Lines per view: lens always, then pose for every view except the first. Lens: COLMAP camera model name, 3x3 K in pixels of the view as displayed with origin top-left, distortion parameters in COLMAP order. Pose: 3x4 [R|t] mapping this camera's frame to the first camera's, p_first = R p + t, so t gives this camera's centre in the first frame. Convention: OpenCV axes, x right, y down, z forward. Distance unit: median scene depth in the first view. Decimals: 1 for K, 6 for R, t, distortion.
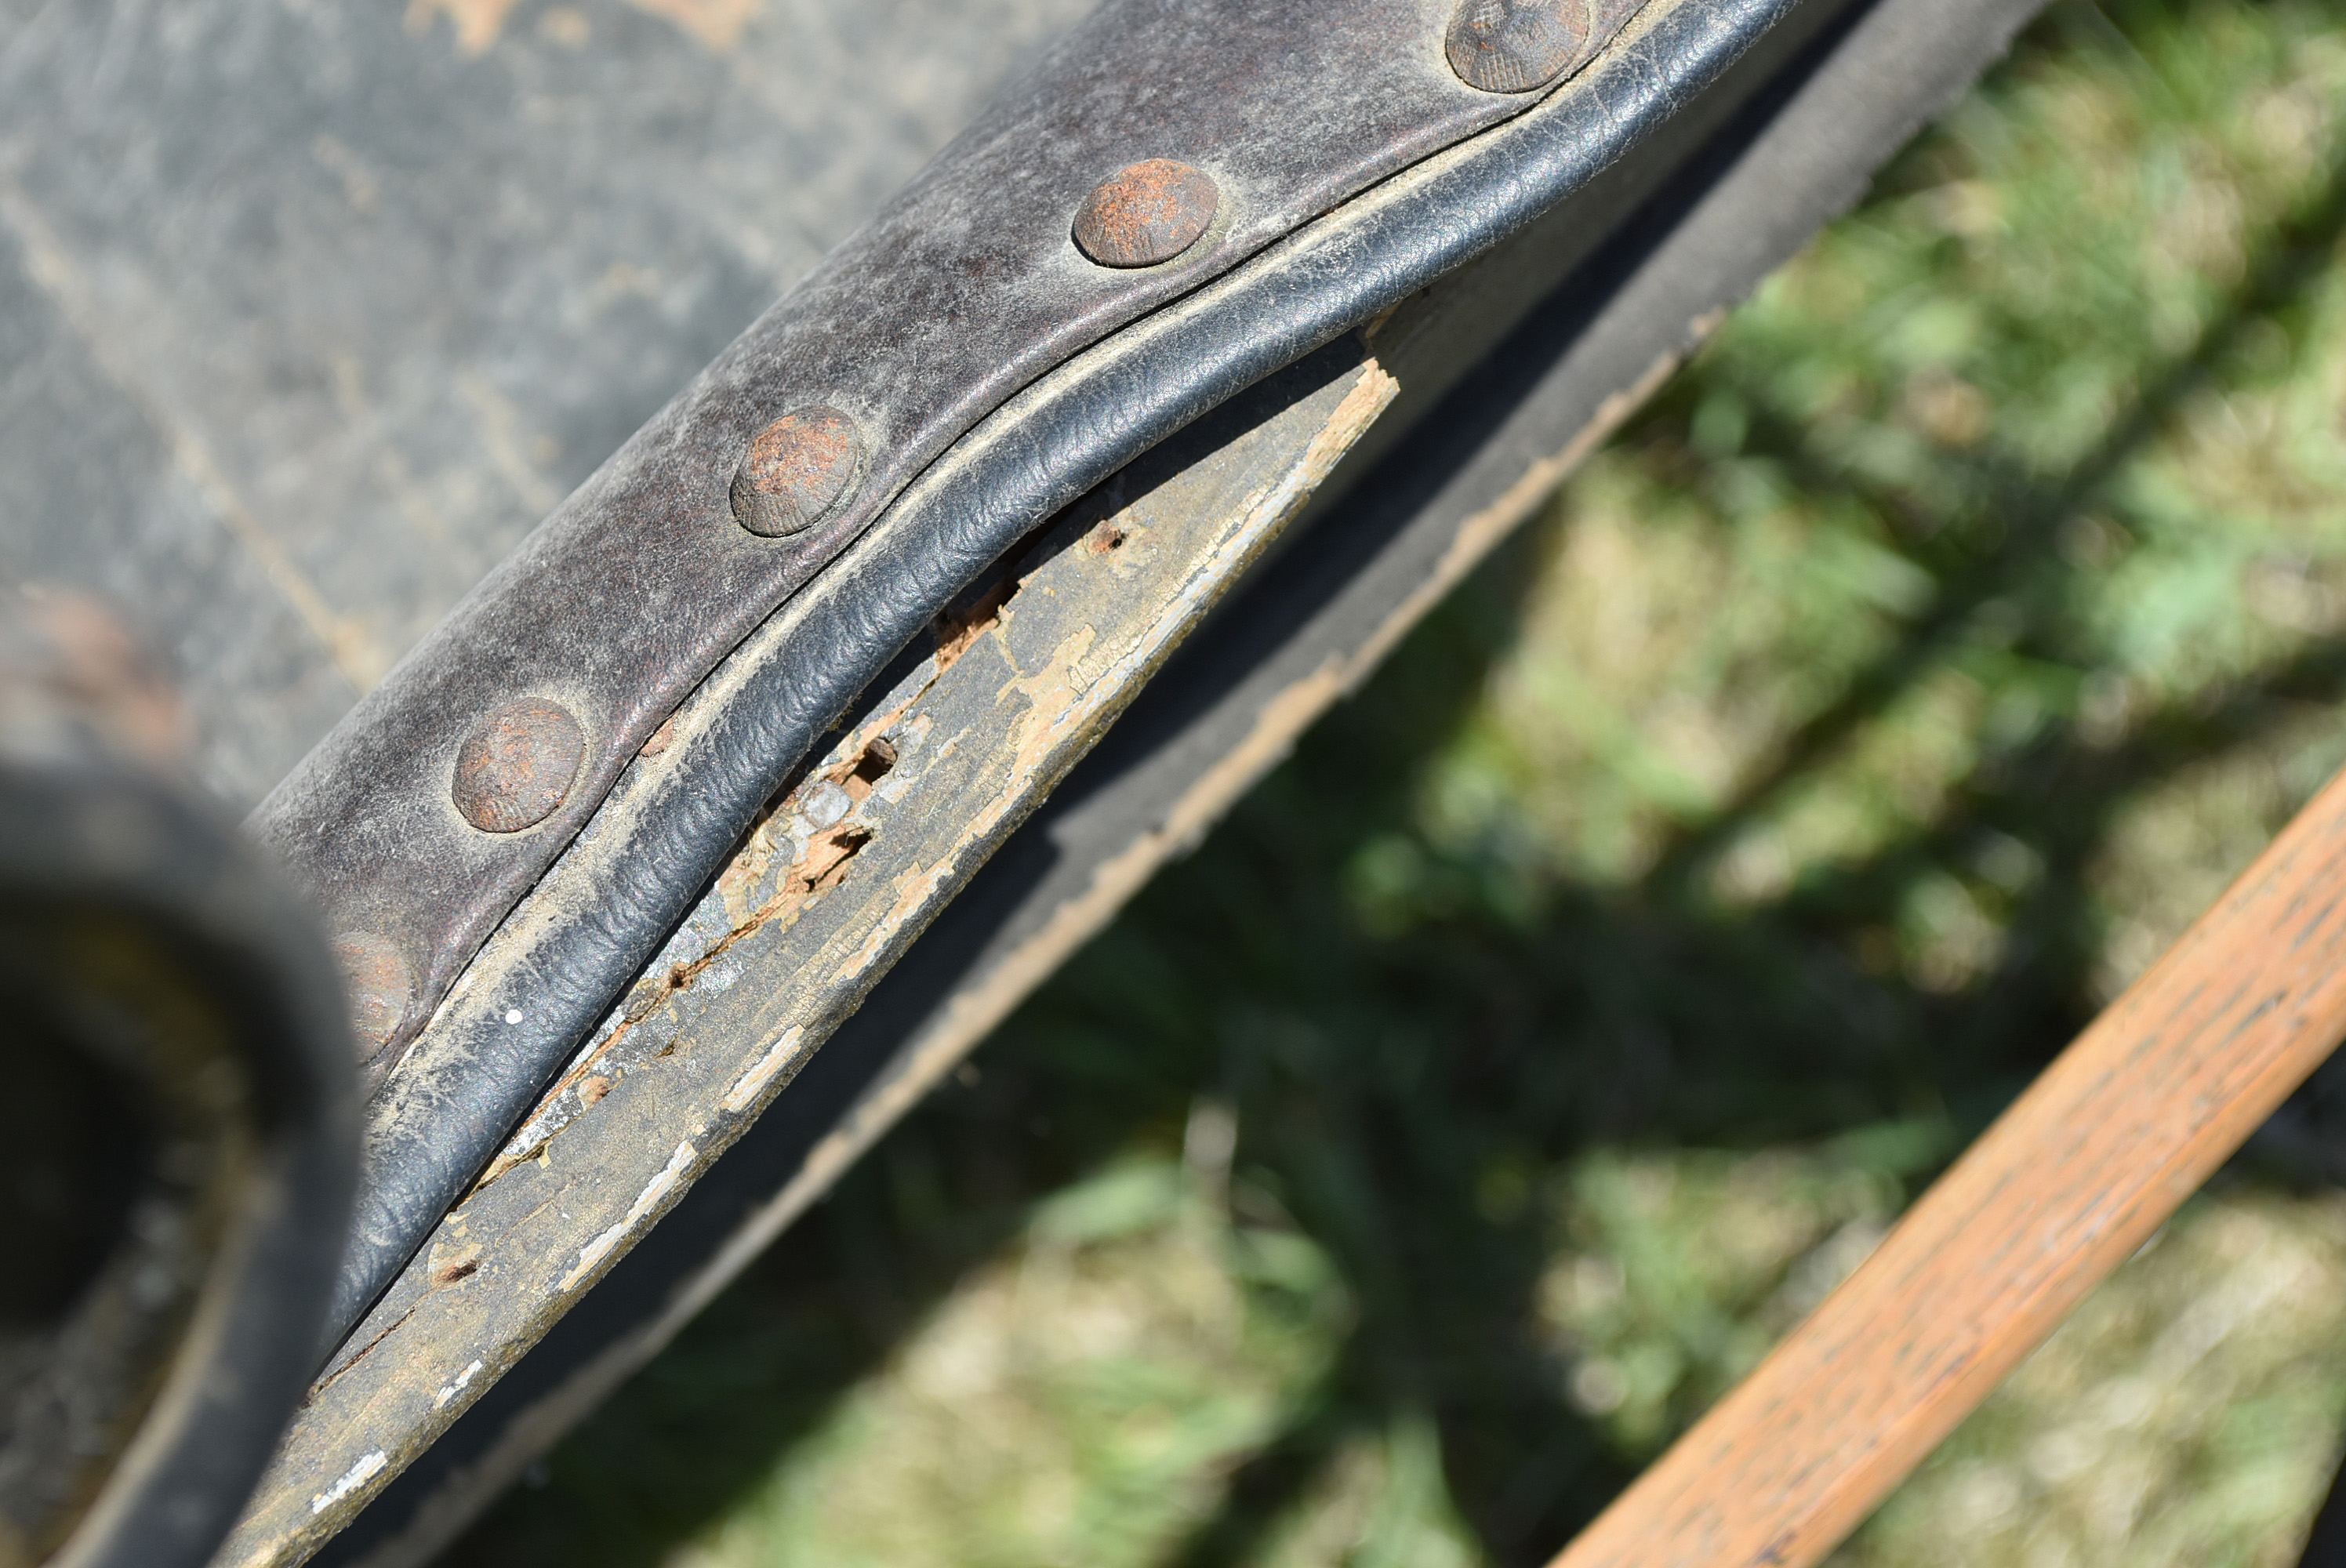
lens RADIAL K [[5307.4, 0, 1168.5], [0, 5307.4, 784.8], [0, 0, 1]] dist [0.002963, 0.000000]
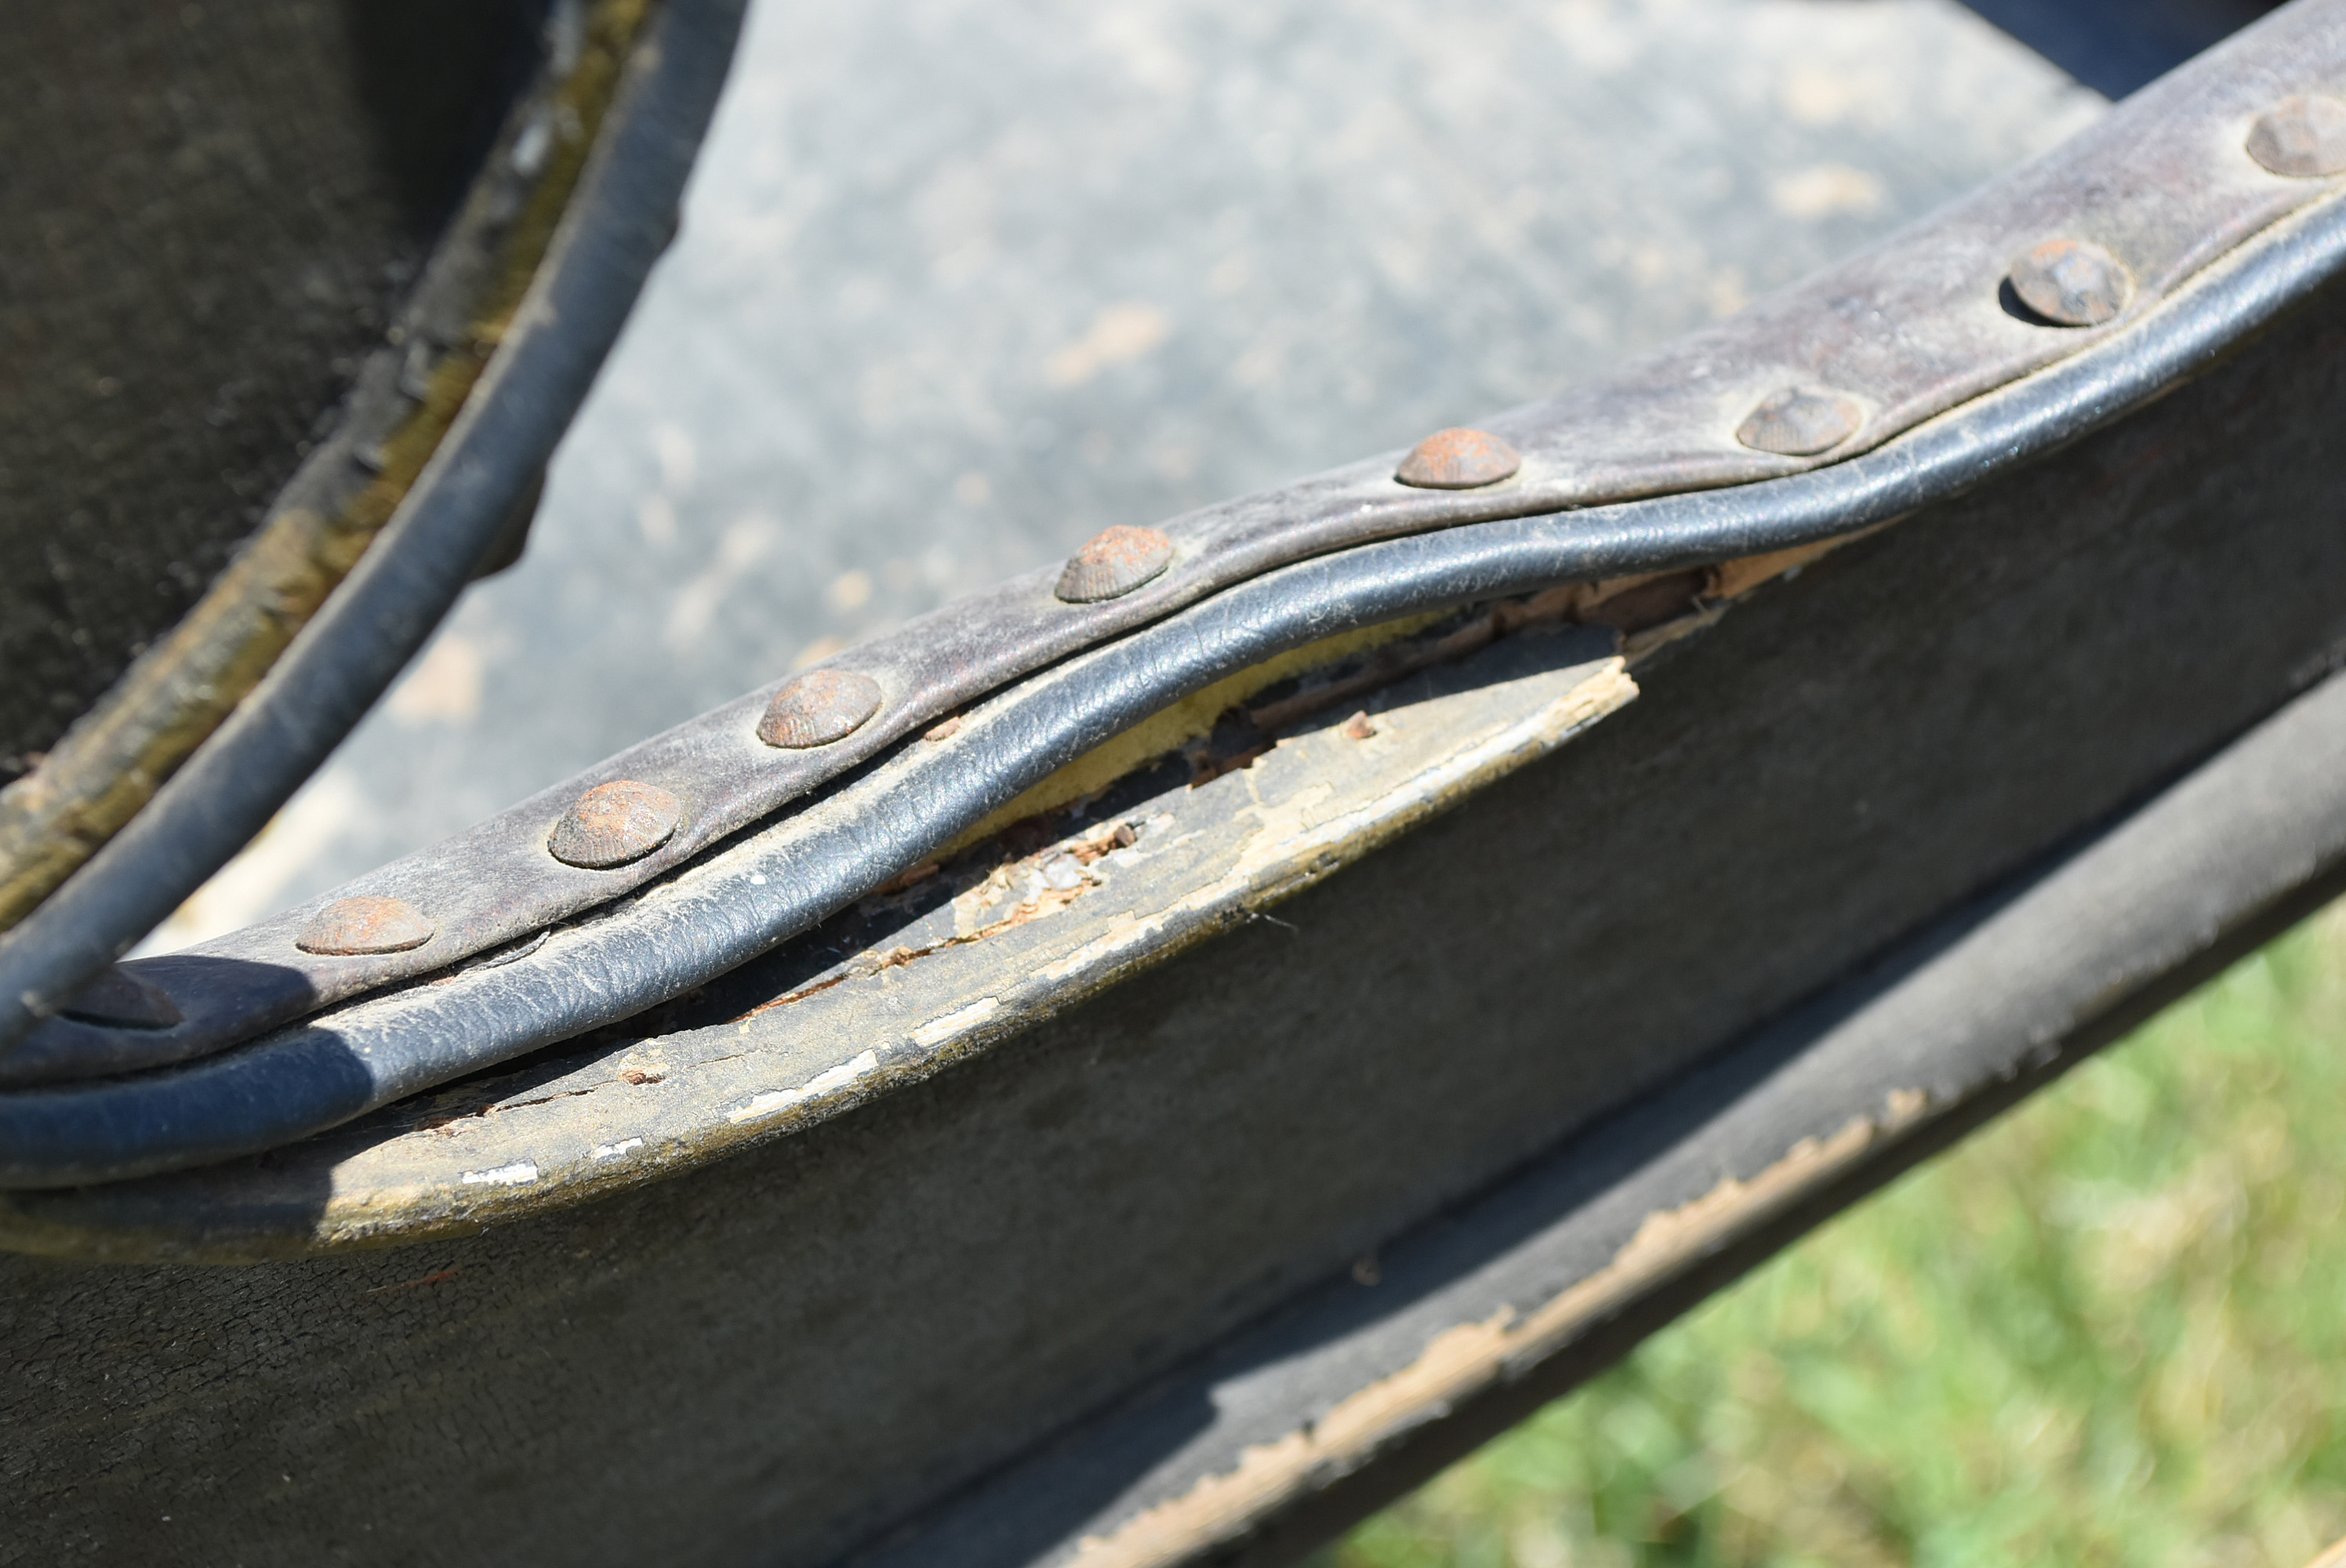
lens RADIAL K [[5307.4, 0, 1176.9], [0, 5307.4, 782.0], [0, 0, 1]] dist [0.002963, 0.000000]
pose [[0.970194, 0.214617, -0.112534, 0.081606], [-0.242312, 0.853336, -0.461631, 0.504446], [-0.003044, 0.475140, 0.879905, 0.001108]]
